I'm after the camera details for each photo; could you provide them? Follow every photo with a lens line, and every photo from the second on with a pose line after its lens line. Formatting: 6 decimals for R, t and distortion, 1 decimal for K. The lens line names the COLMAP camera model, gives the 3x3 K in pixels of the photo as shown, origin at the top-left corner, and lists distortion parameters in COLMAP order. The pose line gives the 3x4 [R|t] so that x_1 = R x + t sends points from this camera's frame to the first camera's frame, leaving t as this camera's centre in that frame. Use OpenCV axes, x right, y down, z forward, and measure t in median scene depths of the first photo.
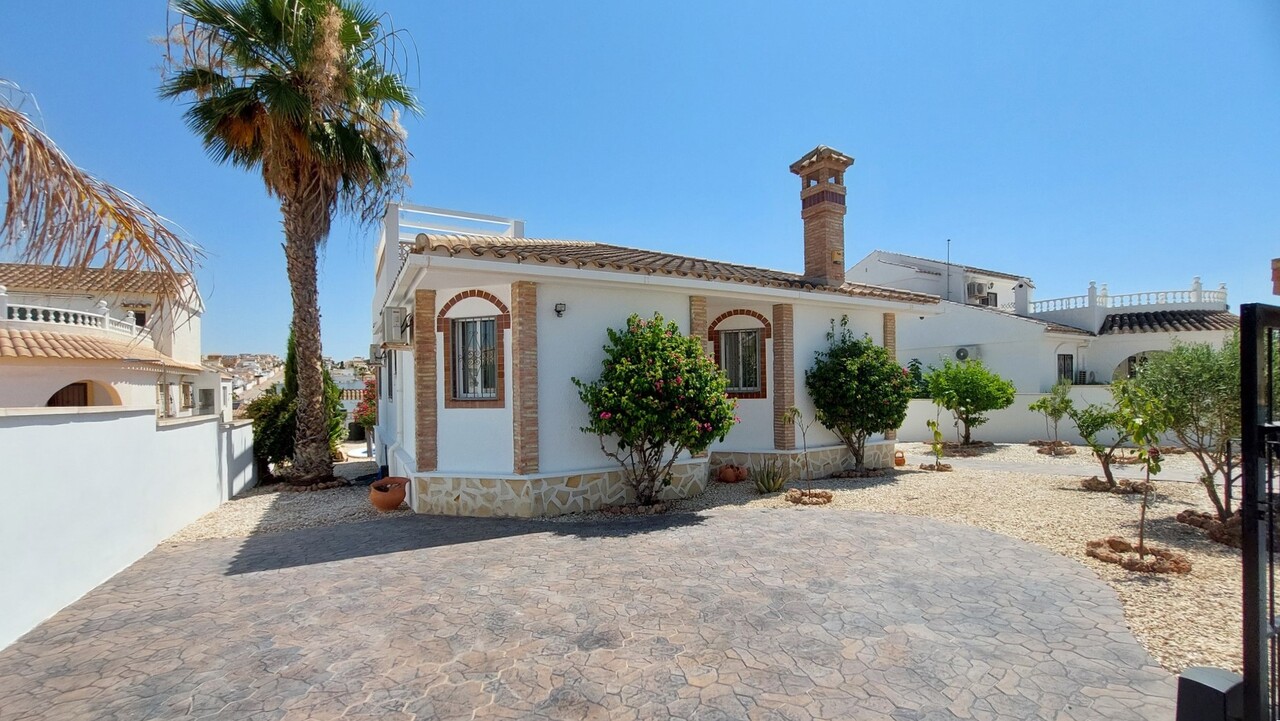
lens RADIAL K [[525.9, 0, 630.2], [0, 525.9, 390.4], [0, 0, 1]] dist [-0.008480, -0.000116]
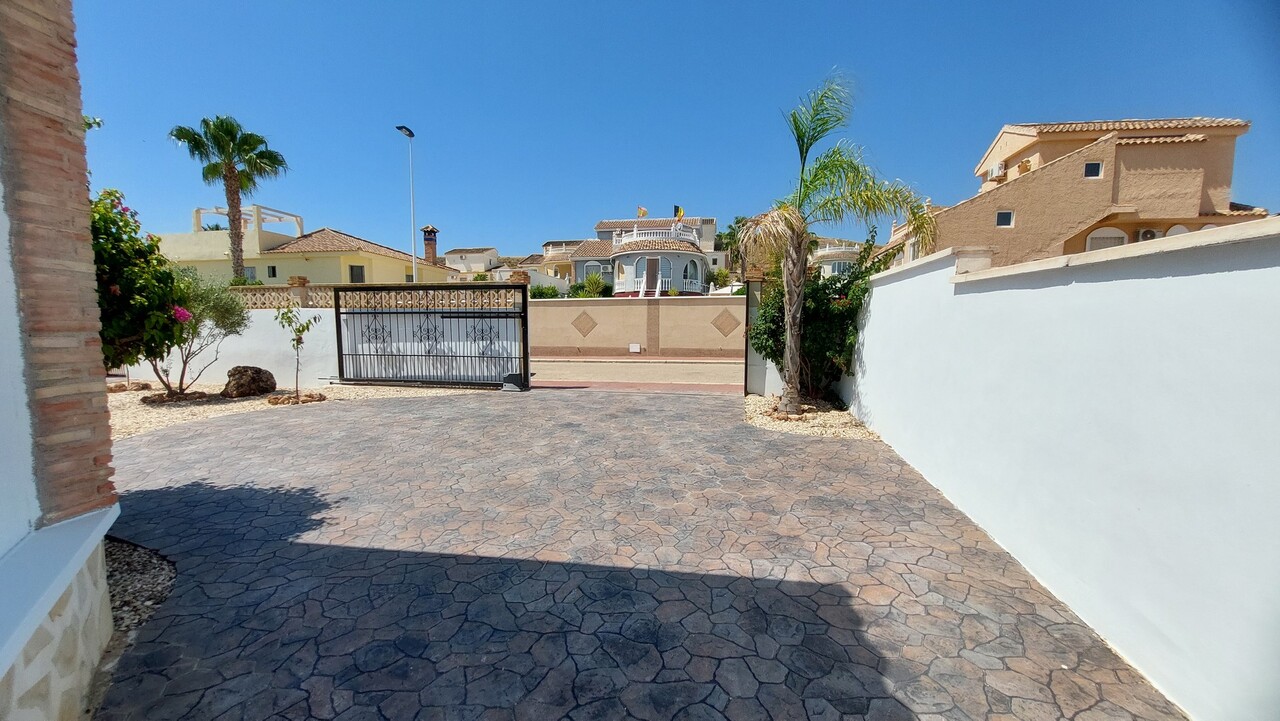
lens RADIAL K [[510.1, 0, 628.3], [0, 510.1, 387.5], [0, 0, 1]] dist [-0.001821, -0.000197]
pose [[-0.774653, -0.060504, 0.629486, -0.613882], [0.013767, 0.993563, 0.112440, 0.062217], [-0.632237, 0.095769, -0.768833, 1.012777]]
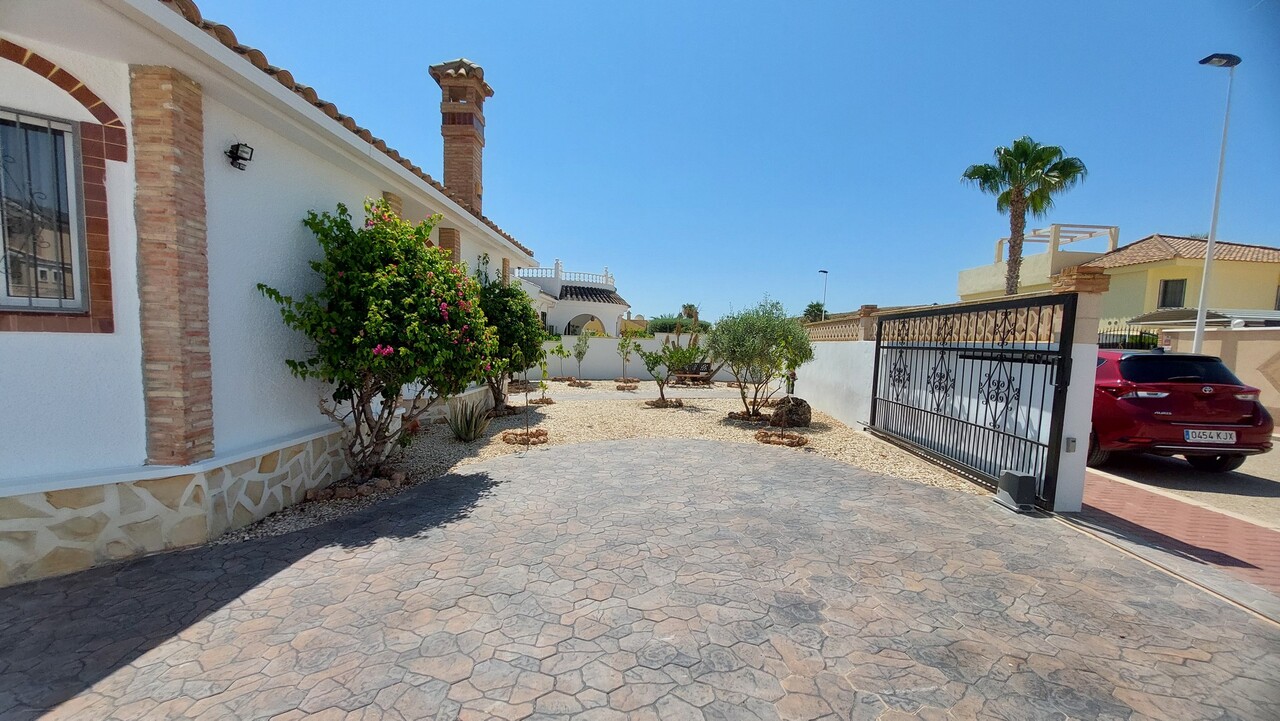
lens RADIAL K [[507.4, 0, 633.0], [0, 507.4, 390.1], [0, 0, 1]] dist [-0.015815, -0.000553]
pose [[0.508162, -0.053590, 0.859593, -0.392702], [-0.036429, 0.995832, 0.083619, 0.030858], [-0.860491, -0.073806, 0.504092, 0.378727]]
